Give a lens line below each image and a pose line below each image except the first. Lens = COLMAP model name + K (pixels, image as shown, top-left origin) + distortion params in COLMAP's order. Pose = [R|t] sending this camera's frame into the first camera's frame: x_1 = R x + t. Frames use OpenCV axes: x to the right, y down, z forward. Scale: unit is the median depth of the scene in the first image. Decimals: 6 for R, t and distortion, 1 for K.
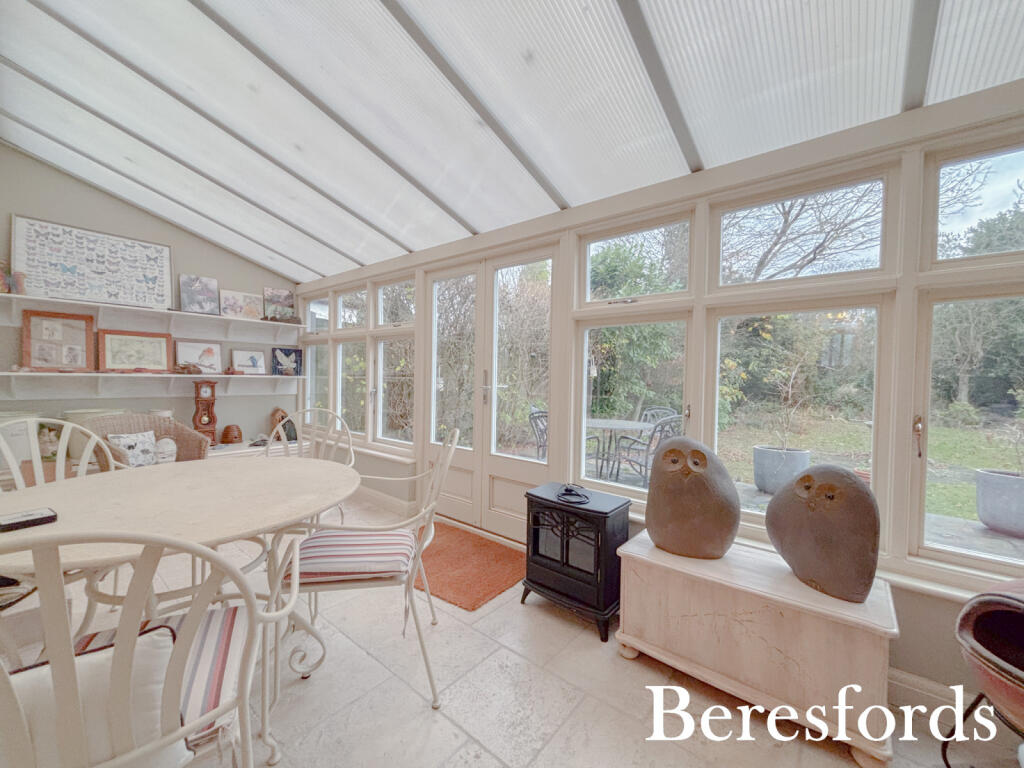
lens RADIAL K [[411.2, 0, 514.8], [0, 411.2, 381.0], [0, 0, 1]] dist [-0.002165, 0.001892]
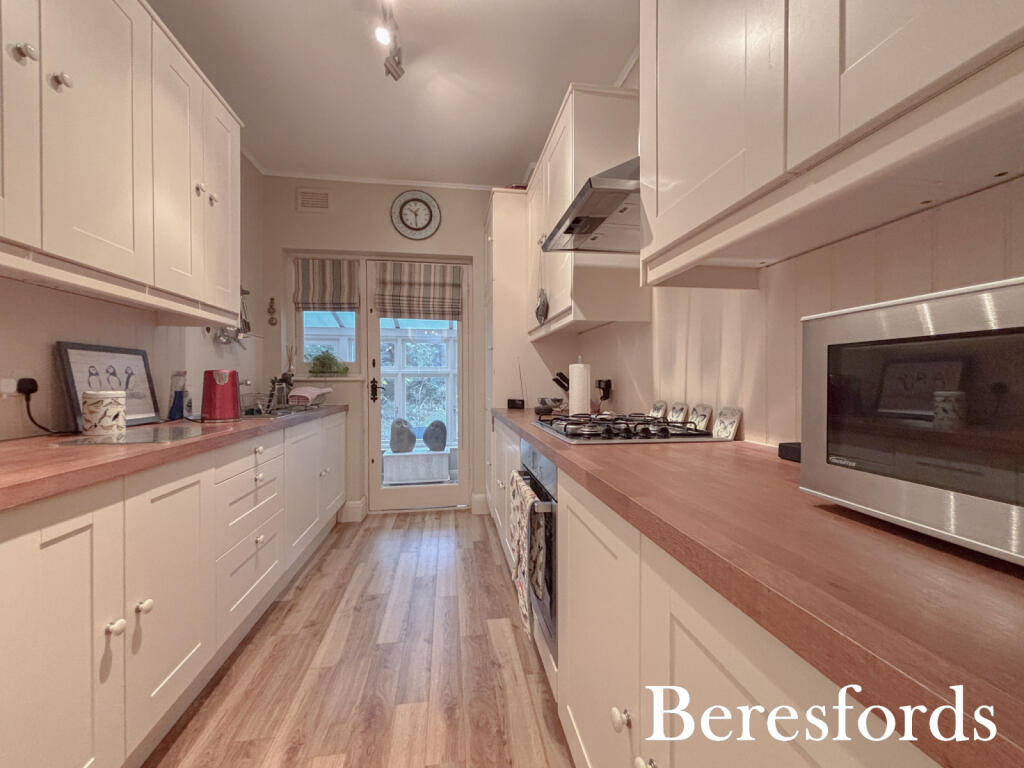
lens RADIAL K [[411.2, 0, 512.7], [0, 411.2, 383.4], [0, 0, 1]] dist [-0.002165, 0.001892]
pose [[0.655235, -0.018730, 0.755193, -1.647802], [0.019391, 0.999780, 0.007972, -0.161013], [-0.755176, 0.009421, 0.655455, -2.043513]]
